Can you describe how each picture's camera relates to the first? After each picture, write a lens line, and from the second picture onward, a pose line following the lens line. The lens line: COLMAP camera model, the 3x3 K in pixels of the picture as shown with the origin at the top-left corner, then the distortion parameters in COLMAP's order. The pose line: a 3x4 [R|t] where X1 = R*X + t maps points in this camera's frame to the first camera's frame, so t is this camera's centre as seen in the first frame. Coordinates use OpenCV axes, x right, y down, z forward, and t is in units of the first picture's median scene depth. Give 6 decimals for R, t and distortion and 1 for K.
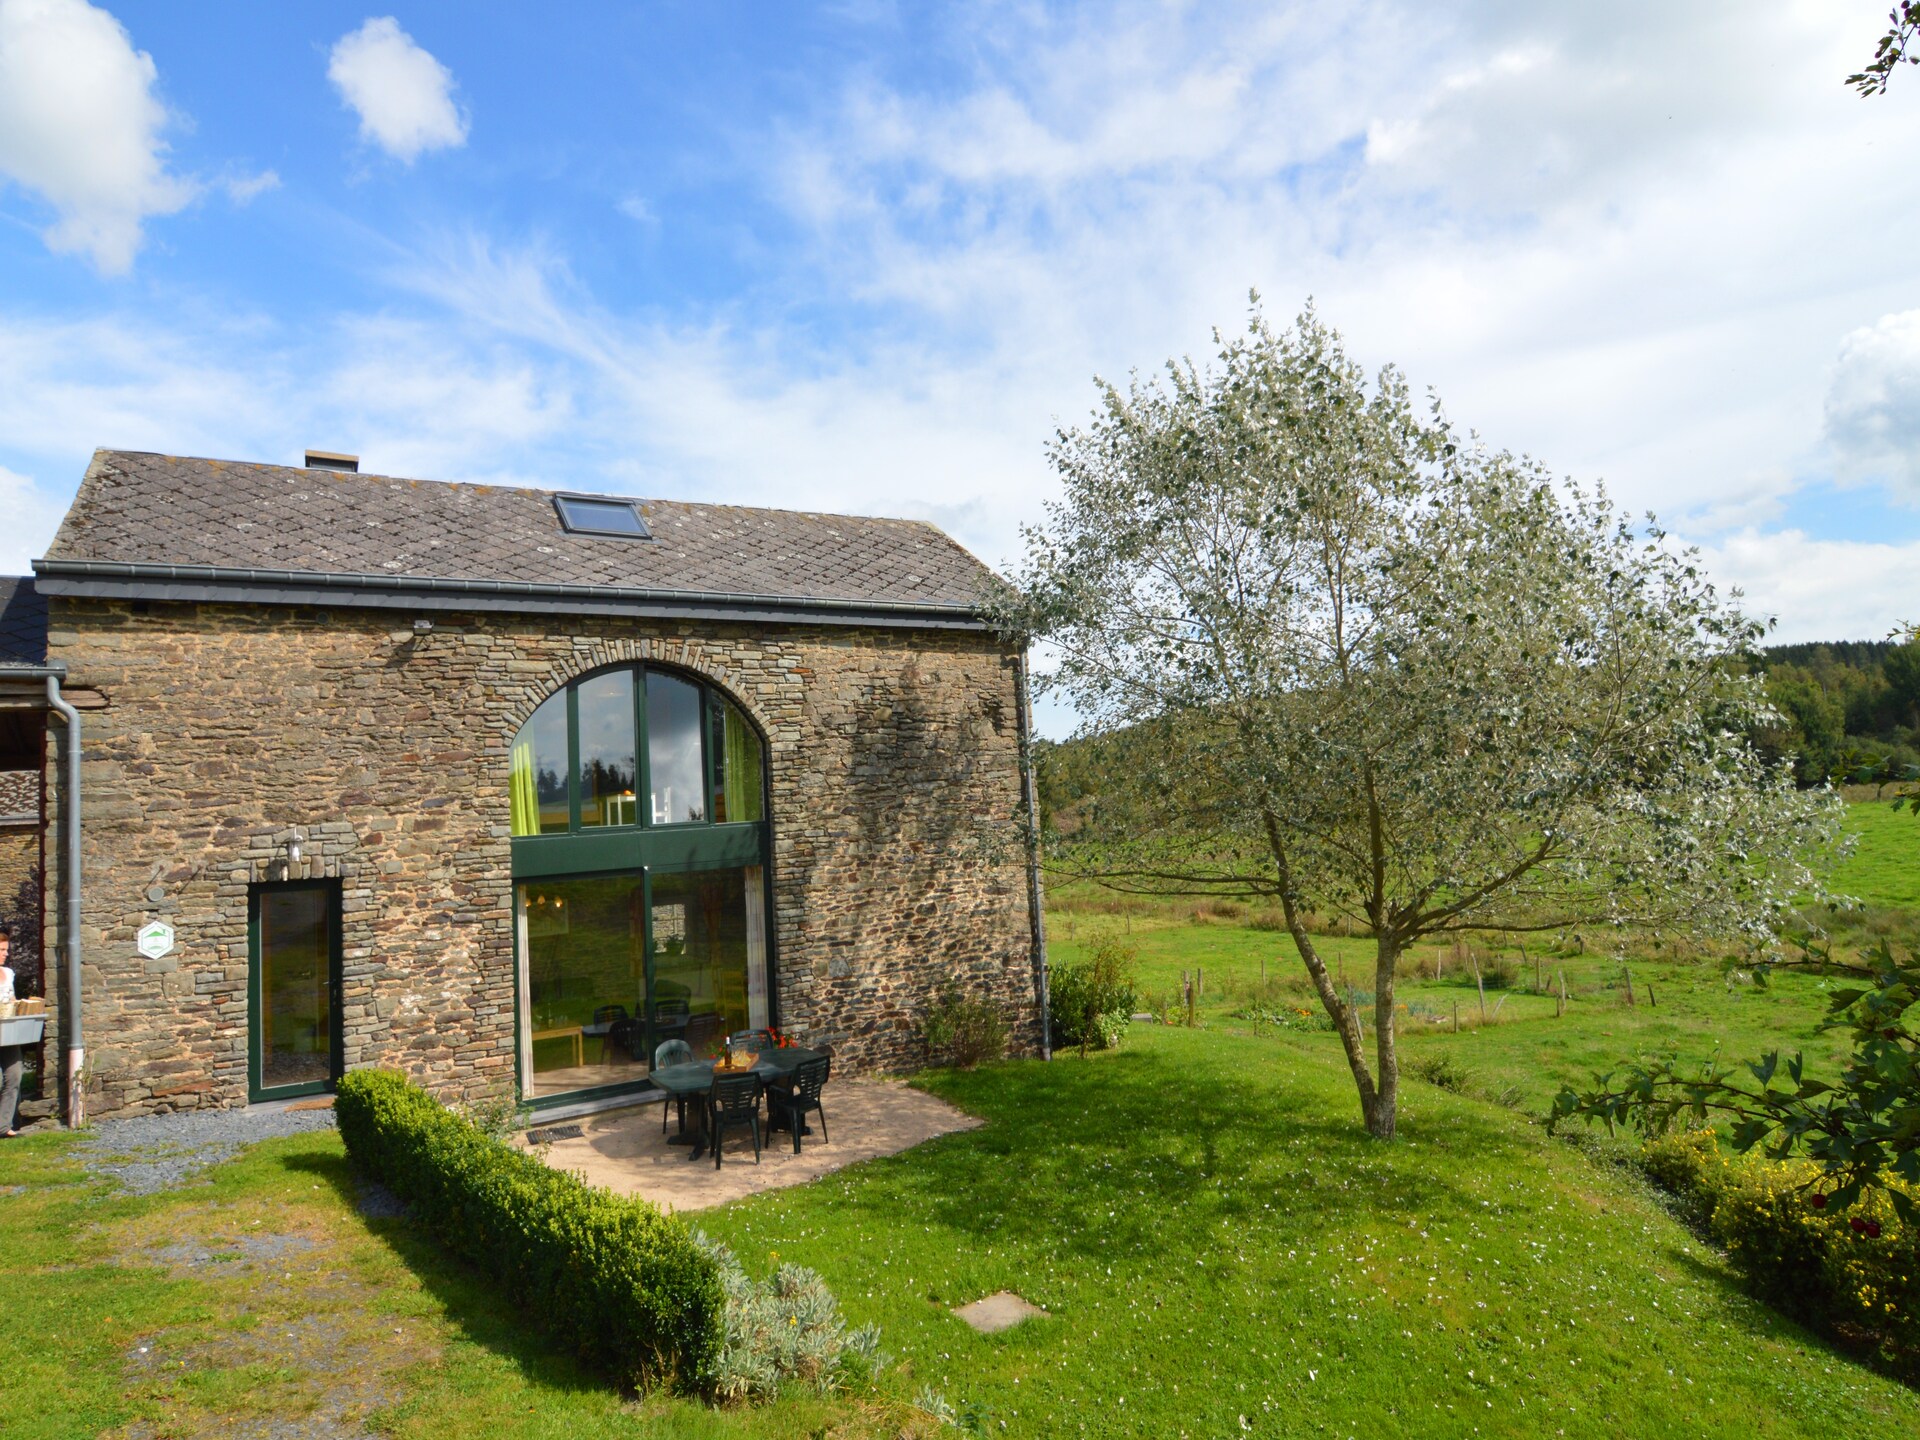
lens RADIAL K [[1102.3, 0, 984.5], [0, 1102.3, 721.9], [0, 0, 1]] dist [-0.007305, -0.005375]
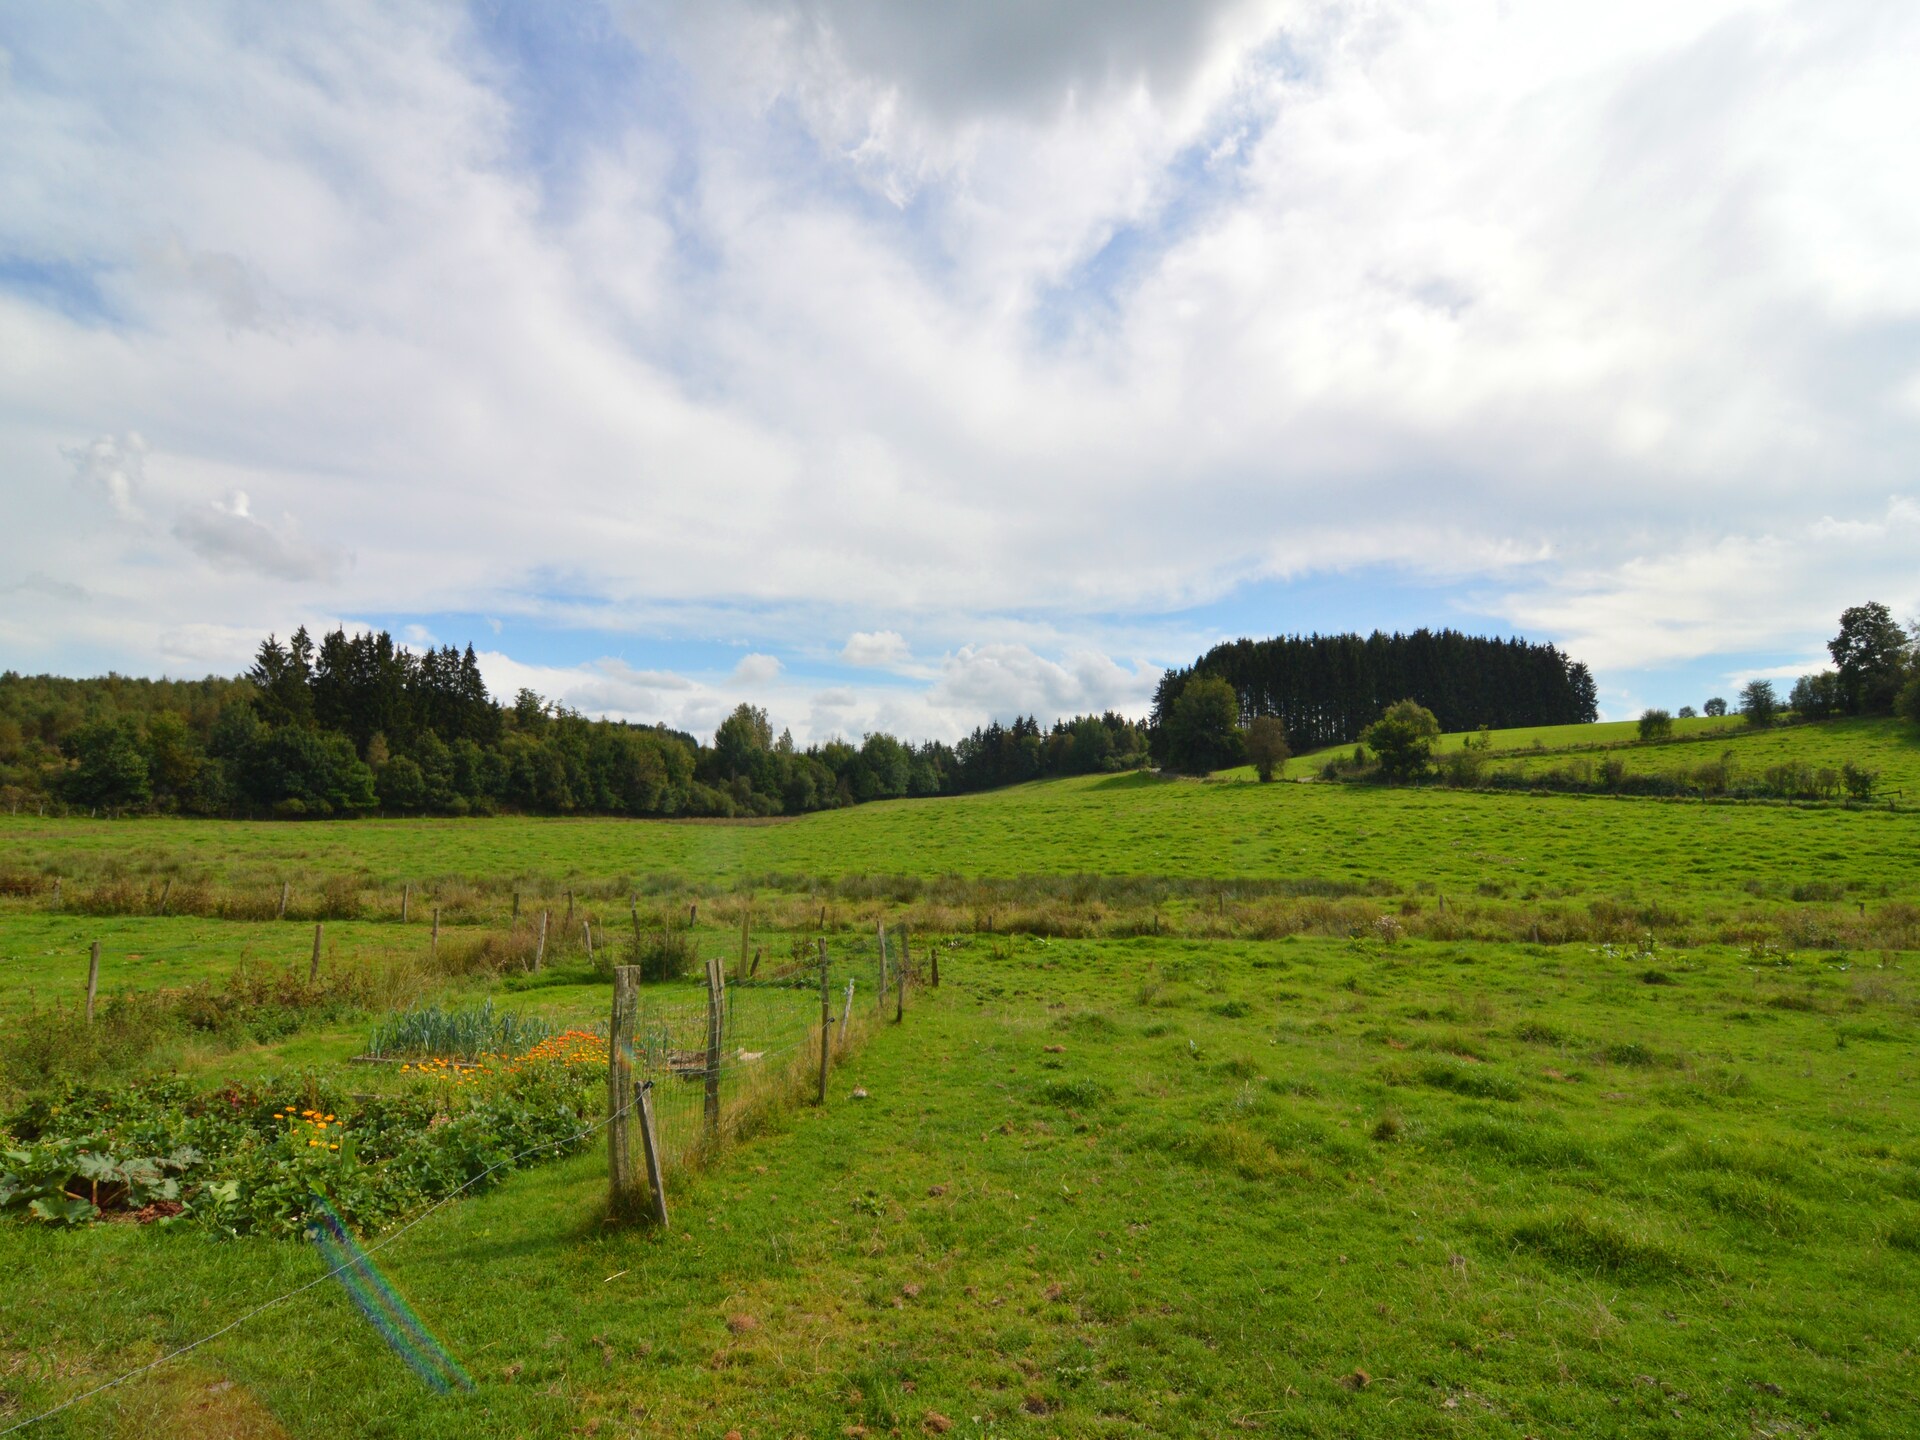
lens RADIAL K [[932.9, 0, 948.4], [0, 932.9, 750.6], [0, 0, 1]] dist [-0.014182, -0.006059]
pose [[0.538369, 0.137744, 0.831375, 0.447121], [-0.118177, 0.989143, -0.087356, 0.420517], [-0.834381, -0.051220, 0.548802, 1.740308]]
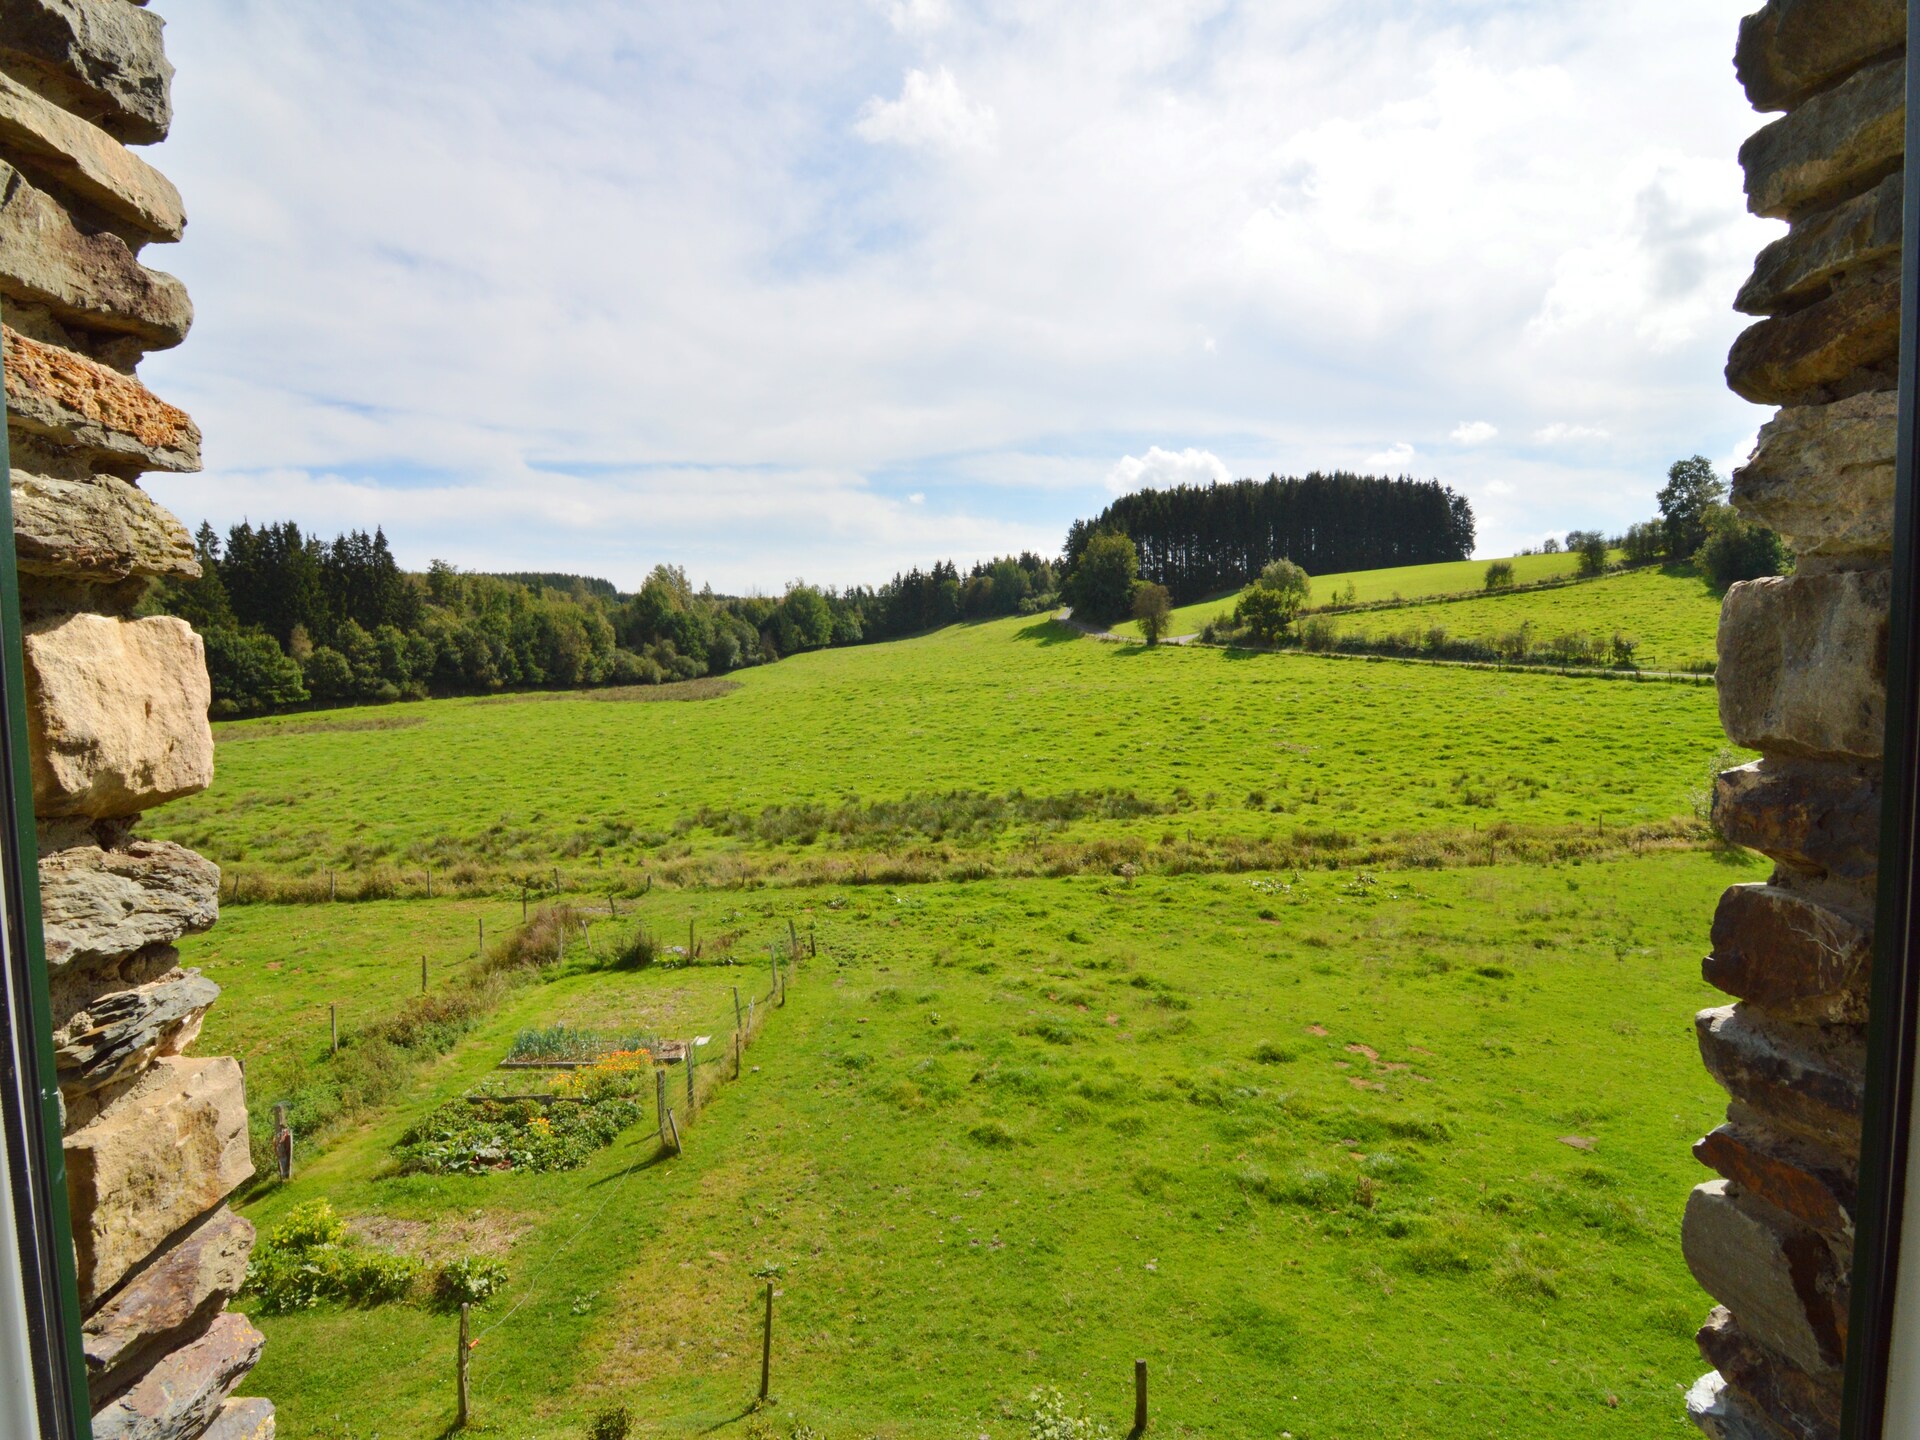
lens RADIAL K [[932.9, 0, 959.3], [0, 932.9, 708.2], [0, 0, 1]] dist [-0.014182, -0.006059]
pose [[0.466304, -0.003331, 0.884618, -0.089421], [-0.080134, 0.995723, 0.045991, -0.005876], [-0.880988, -0.092334, 0.464042, 1.281578]]
